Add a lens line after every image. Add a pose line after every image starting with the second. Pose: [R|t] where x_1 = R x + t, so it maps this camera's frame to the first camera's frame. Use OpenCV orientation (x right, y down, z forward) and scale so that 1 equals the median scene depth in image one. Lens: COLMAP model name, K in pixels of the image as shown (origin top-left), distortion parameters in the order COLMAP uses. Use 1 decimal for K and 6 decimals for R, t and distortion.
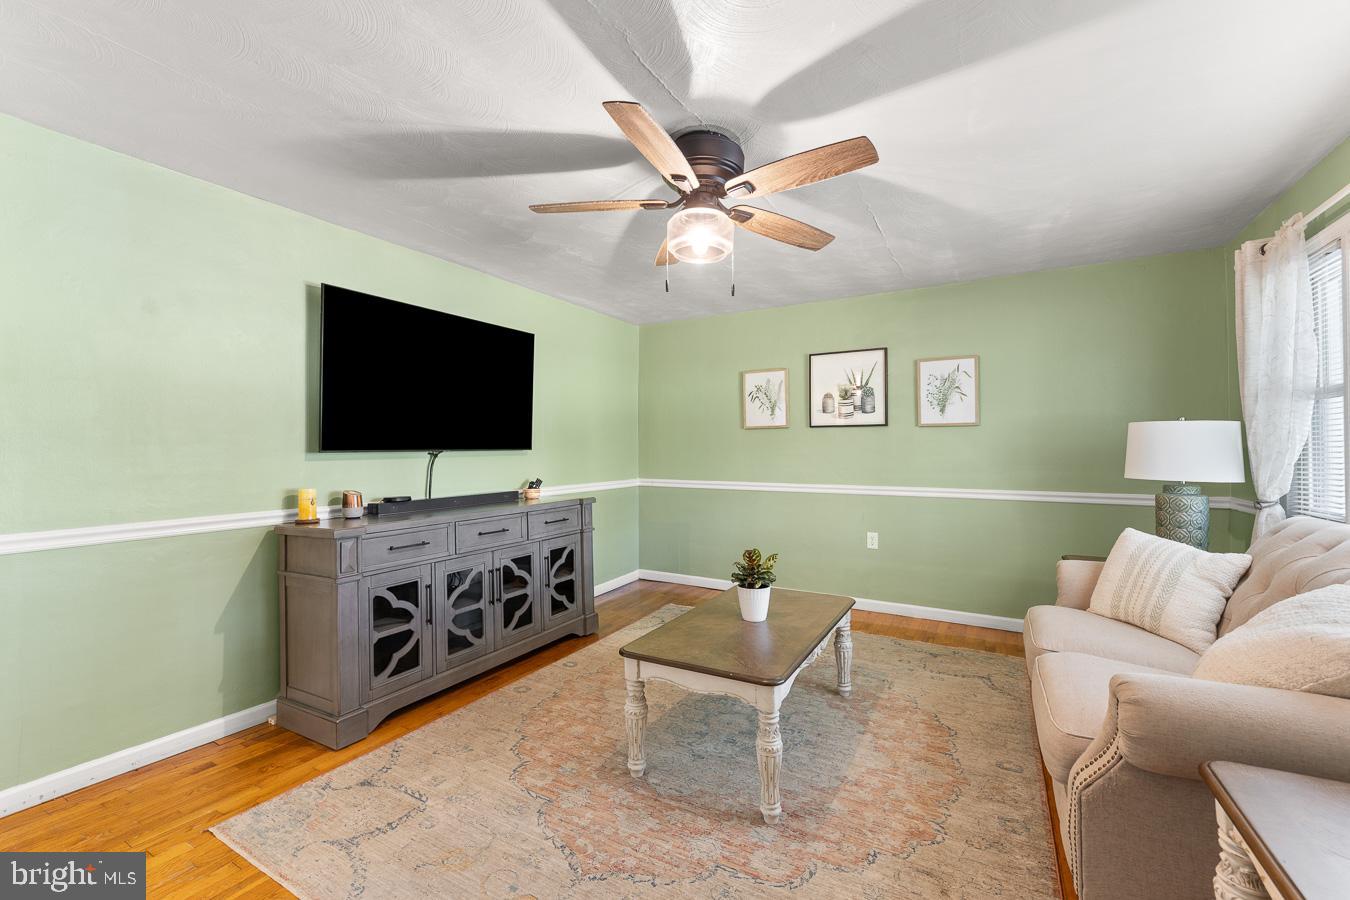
lens RADIAL K [[563.5, 0, 669.6], [0, 563.5, 449.6], [0, 0, 1]] dist [0.001380, -0.003255]
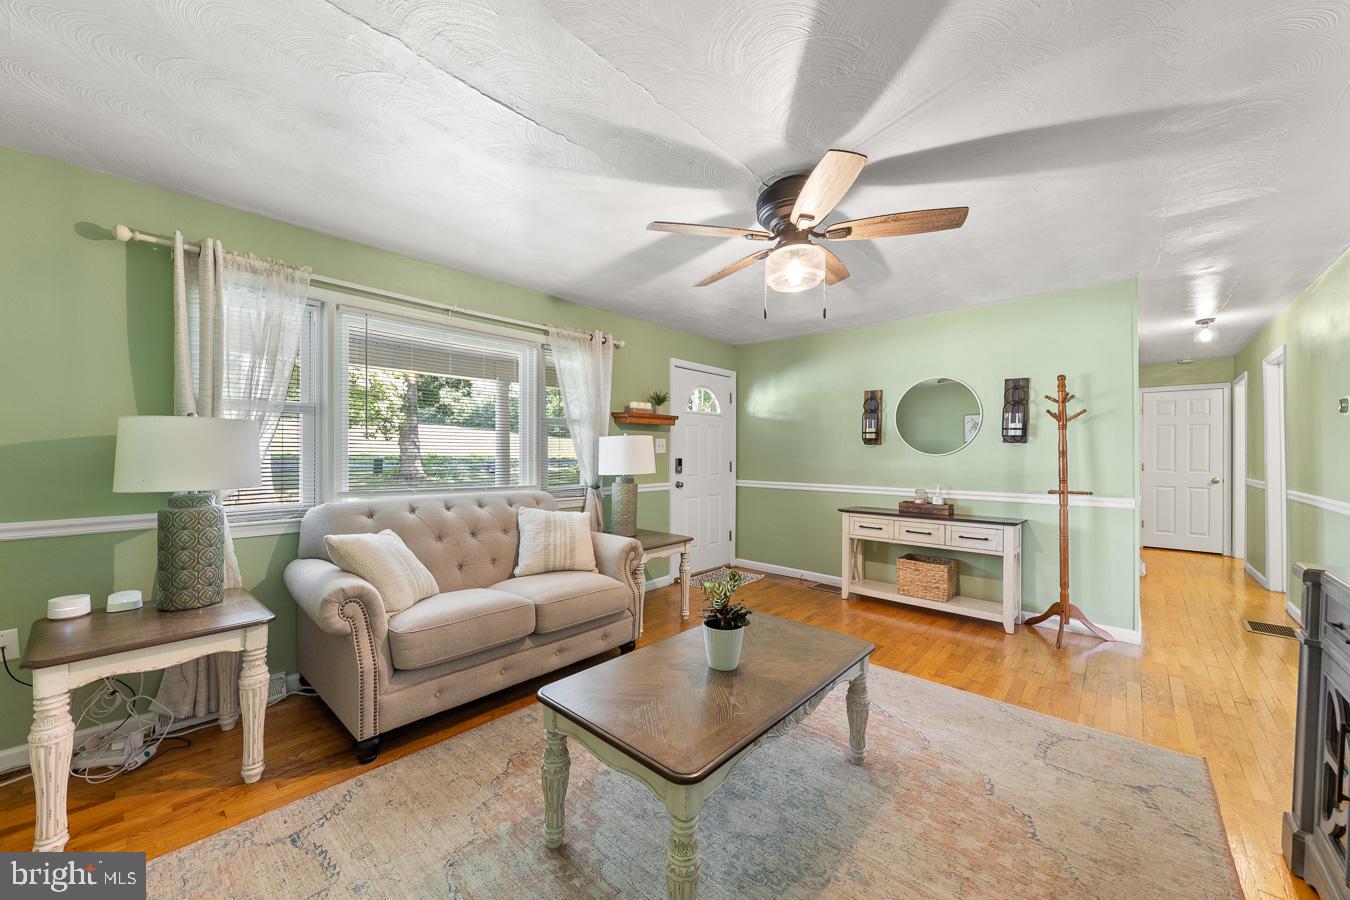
lens RADIAL K [[491.3, 0, 675.4], [0, 491.3, 447.8], [0, 0, 1]] dist [0.002396, -0.000338]
pose [[-0.977219, 0.000433, 0.212234, 0.043158], [-0.002493, 0.999906, -0.013516, 0.000879], [-0.212220, -0.013737, -0.977125, 1.081345]]
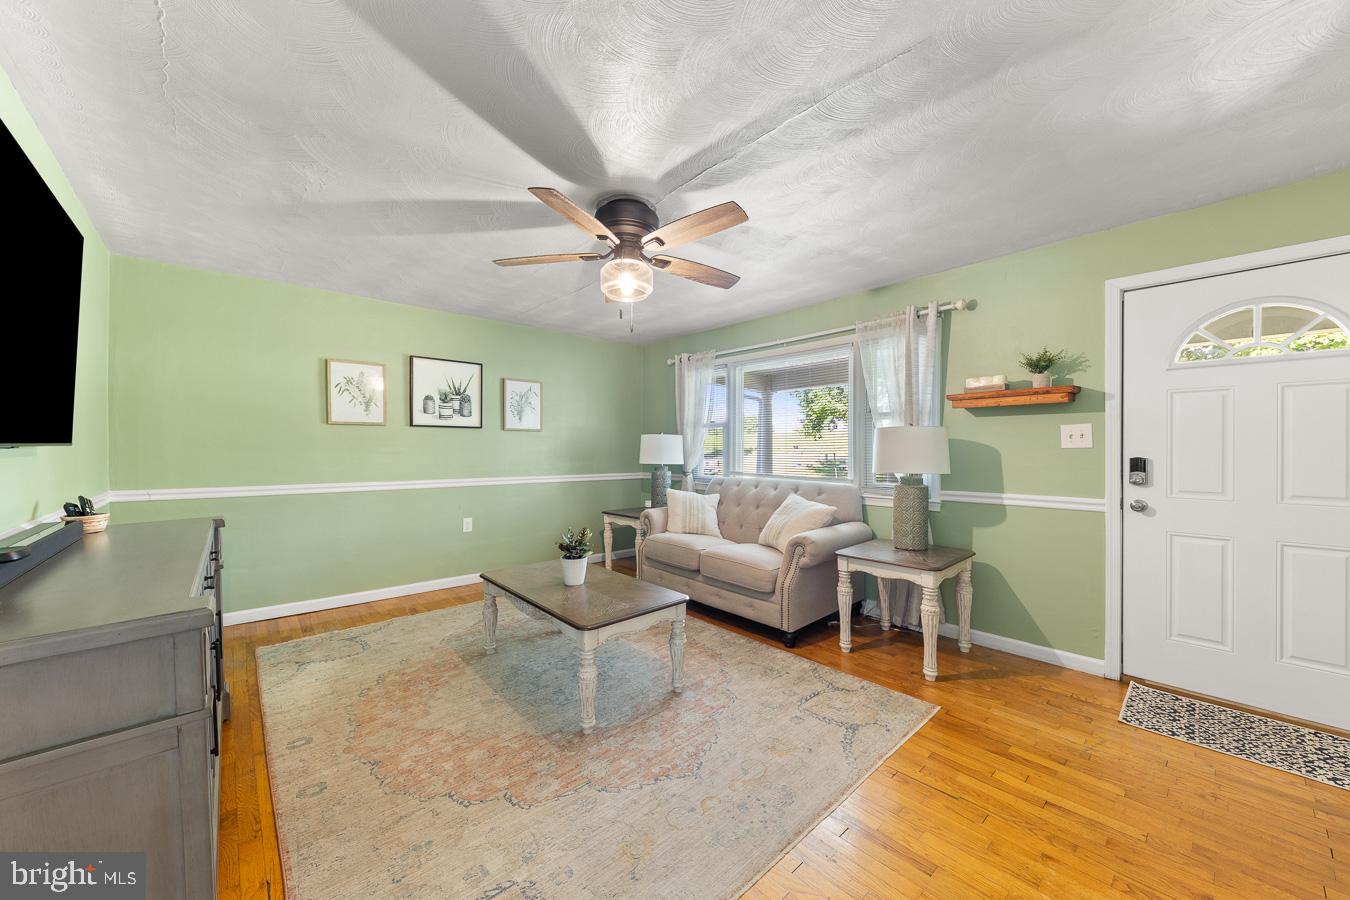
lens RADIAL K [[491.3, 0, 678.6], [0, 491.3, 456.3], [0, 0, 1]] dist [0.002396, -0.000338]
pose [[0.302538, -0.011584, 0.953067, -0.517638], [-0.003966, 0.999902, 0.013413, 0.002294], [-0.953129, -0.007838, 0.302462, 0.286994]]
